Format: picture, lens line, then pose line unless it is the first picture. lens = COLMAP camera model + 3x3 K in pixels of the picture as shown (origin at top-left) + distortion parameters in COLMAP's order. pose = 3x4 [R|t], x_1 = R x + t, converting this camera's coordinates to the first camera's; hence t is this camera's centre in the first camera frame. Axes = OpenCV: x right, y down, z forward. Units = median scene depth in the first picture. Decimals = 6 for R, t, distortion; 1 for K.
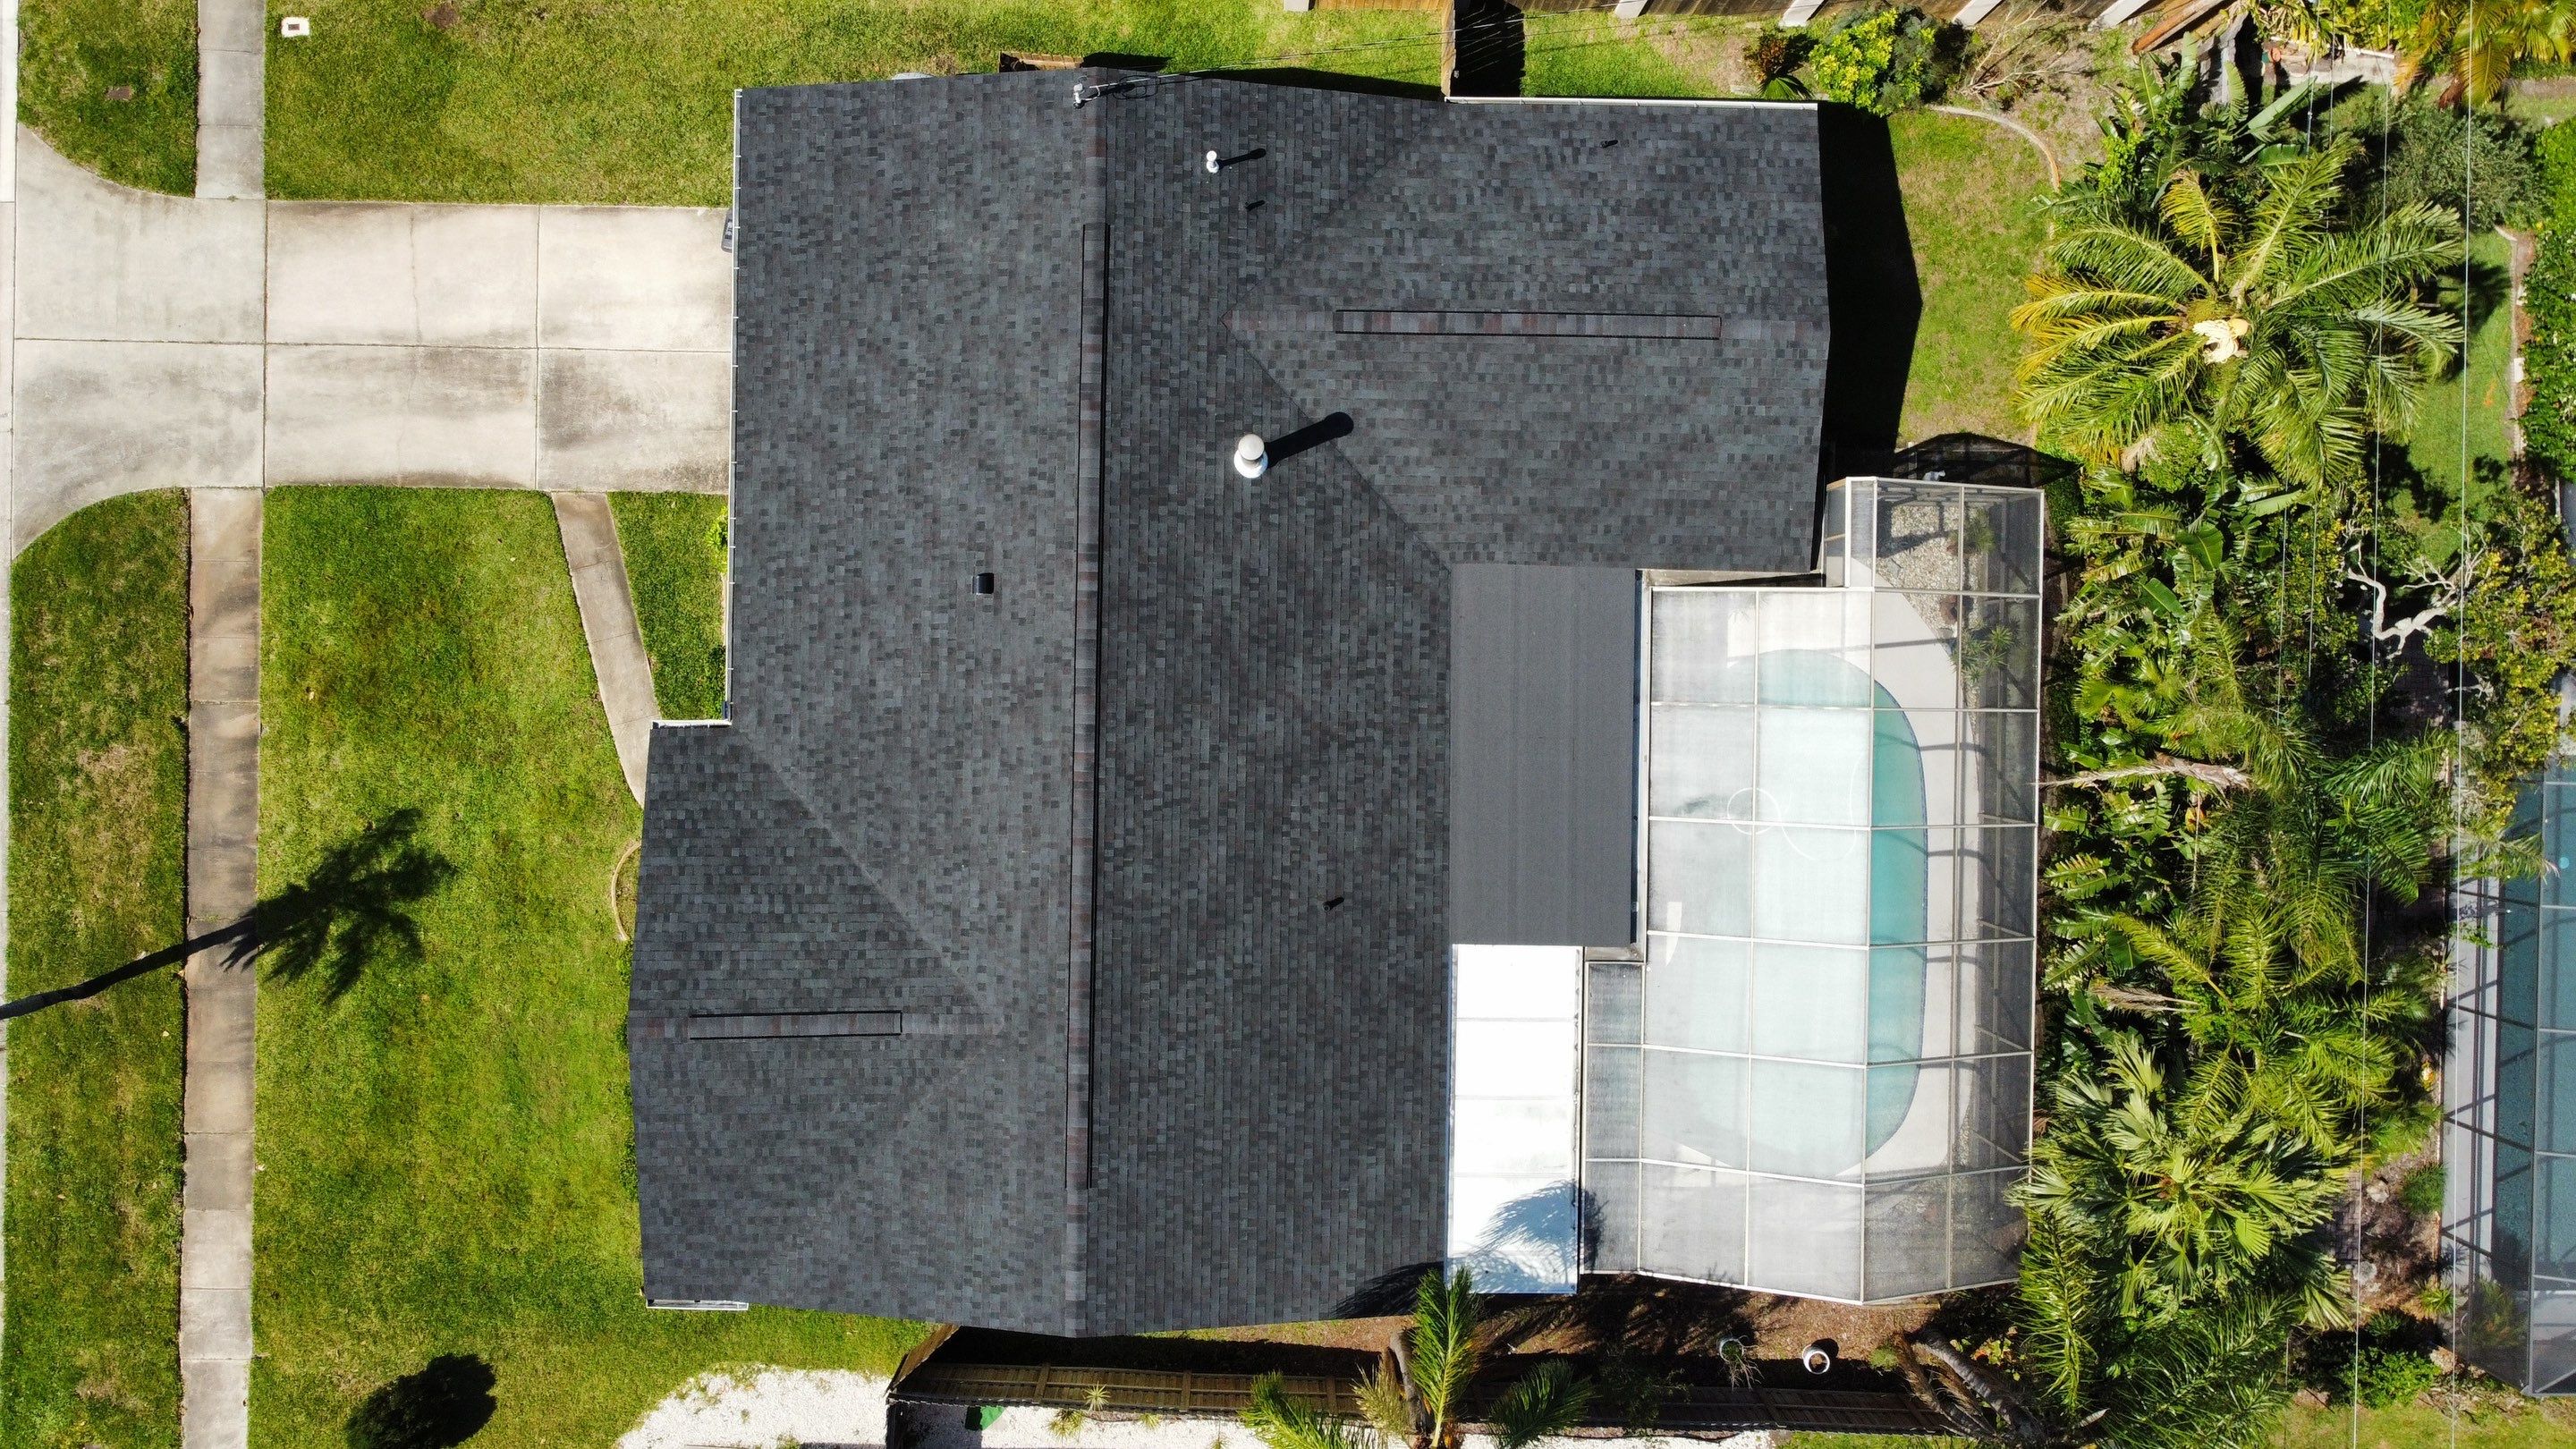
lens RADIAL K [[1946.3, 0, 1275.3], [0, 1946.3, 697.5], [0, 0, 1]] dist [0.003695, -0.008927]
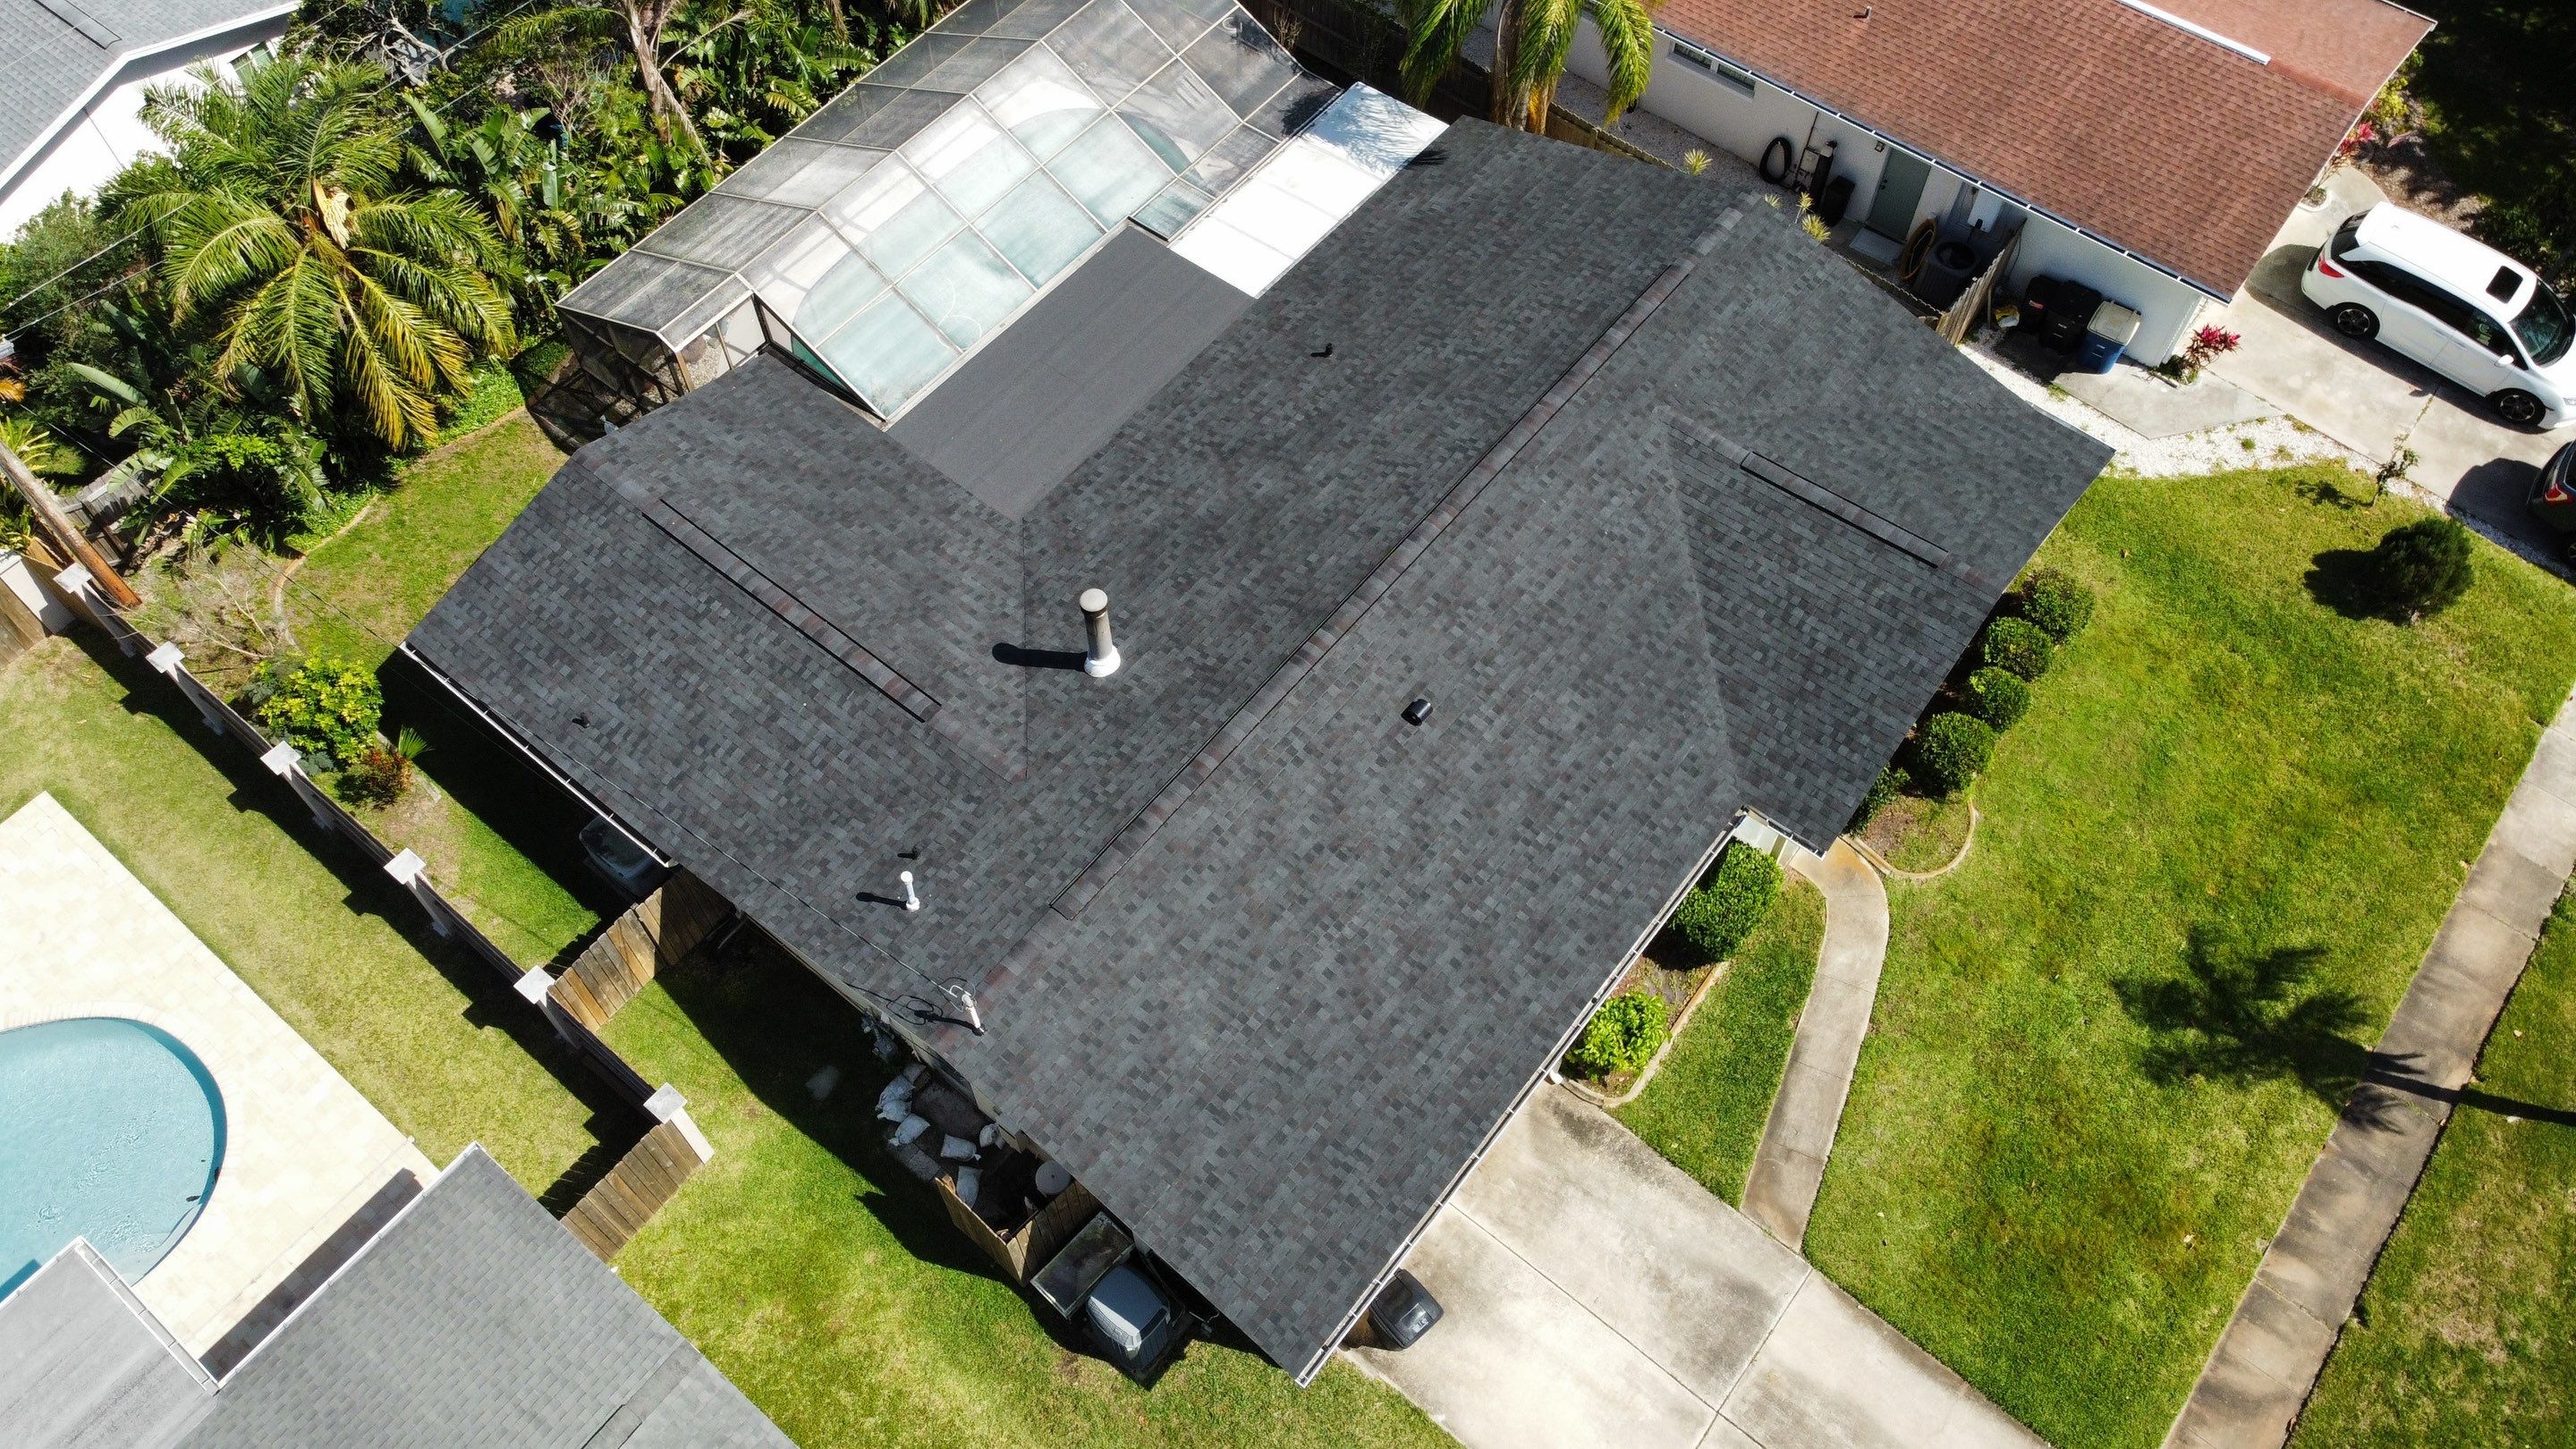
lens RADIAL K [[1946.3, 0, 1244.2], [0, 1946.3, 703.0], [0, 0, 1]] dist [0.003695, -0.008927]
pose [[-0.784522, -0.522992, 0.333173, -0.369415], [0.620075, -0.666576, 0.413744, -0.458820], [0.005701, 0.531183, 0.847238, 0.219860]]
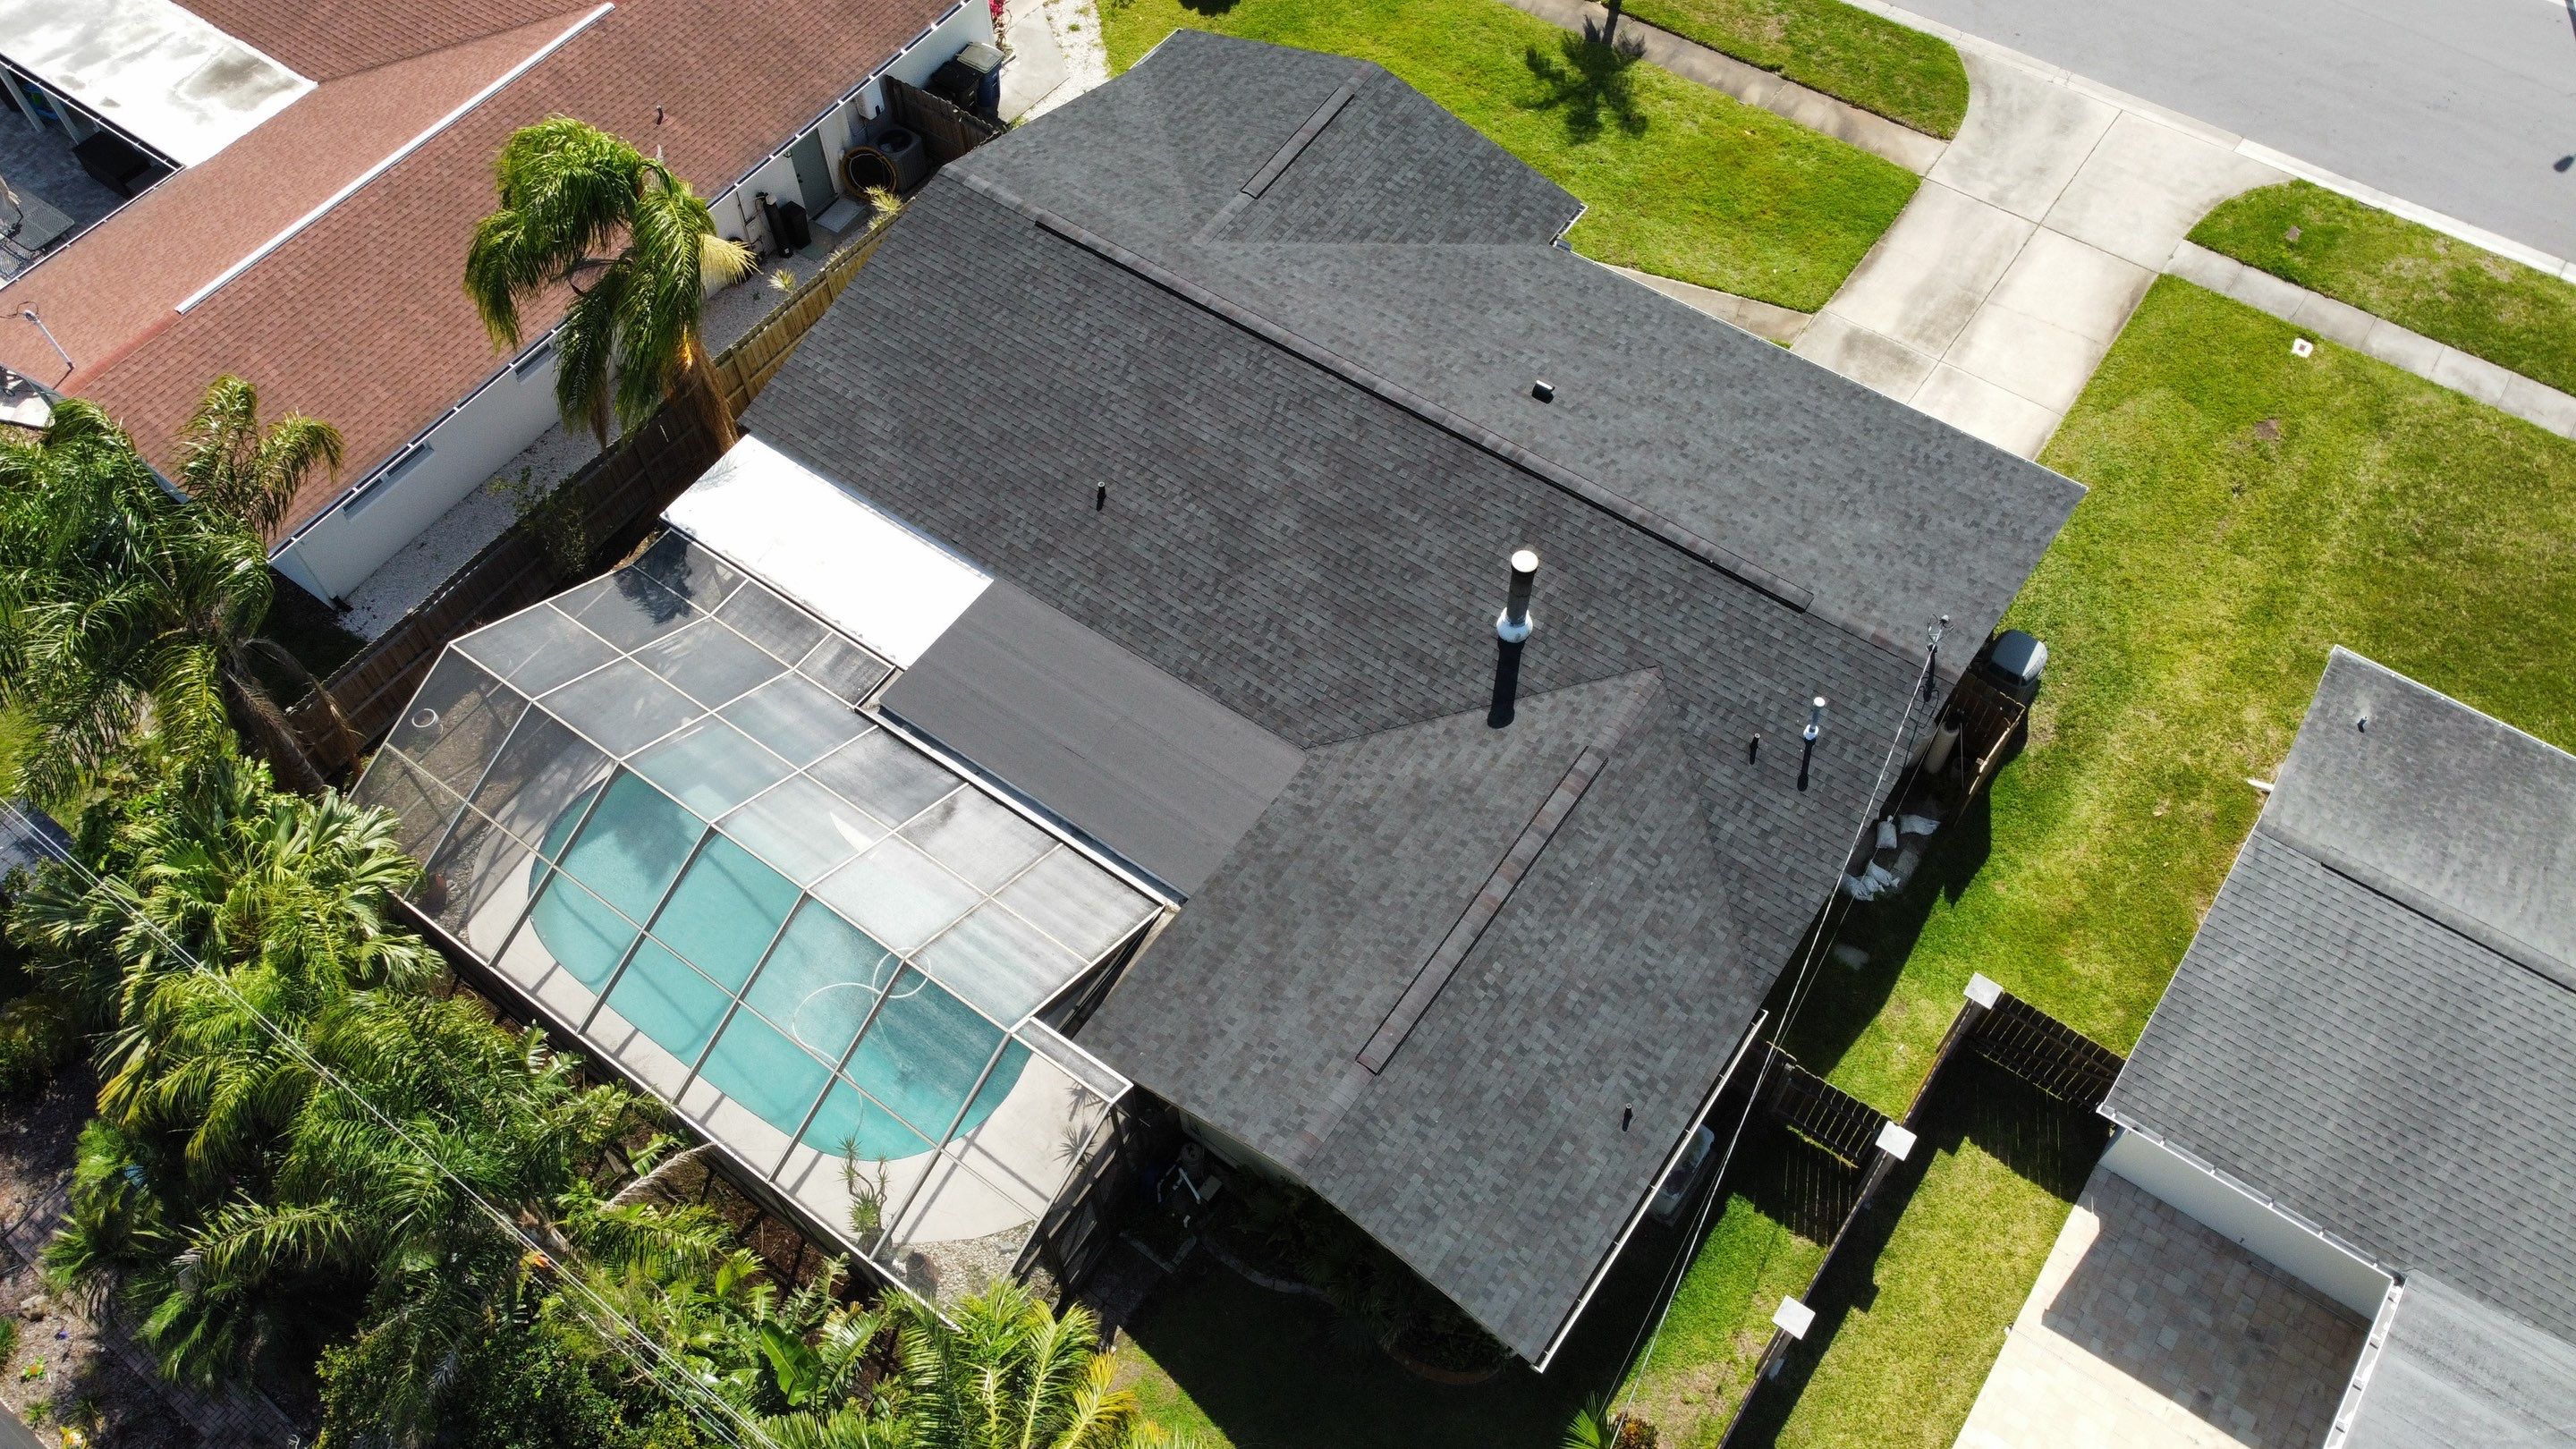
lens RADIAL K [[1942.2, 0, 1263.9], [0, 1942.2, 717.1], [0, 0, 1]] dist [0.004941, -0.016010]
pose [[-0.570354, 0.684428, -0.454153, 0.512427], [-0.821260, -0.464996, 0.330620, -0.348045], [0.015106, 0.561548, 0.827306, 0.214096]]
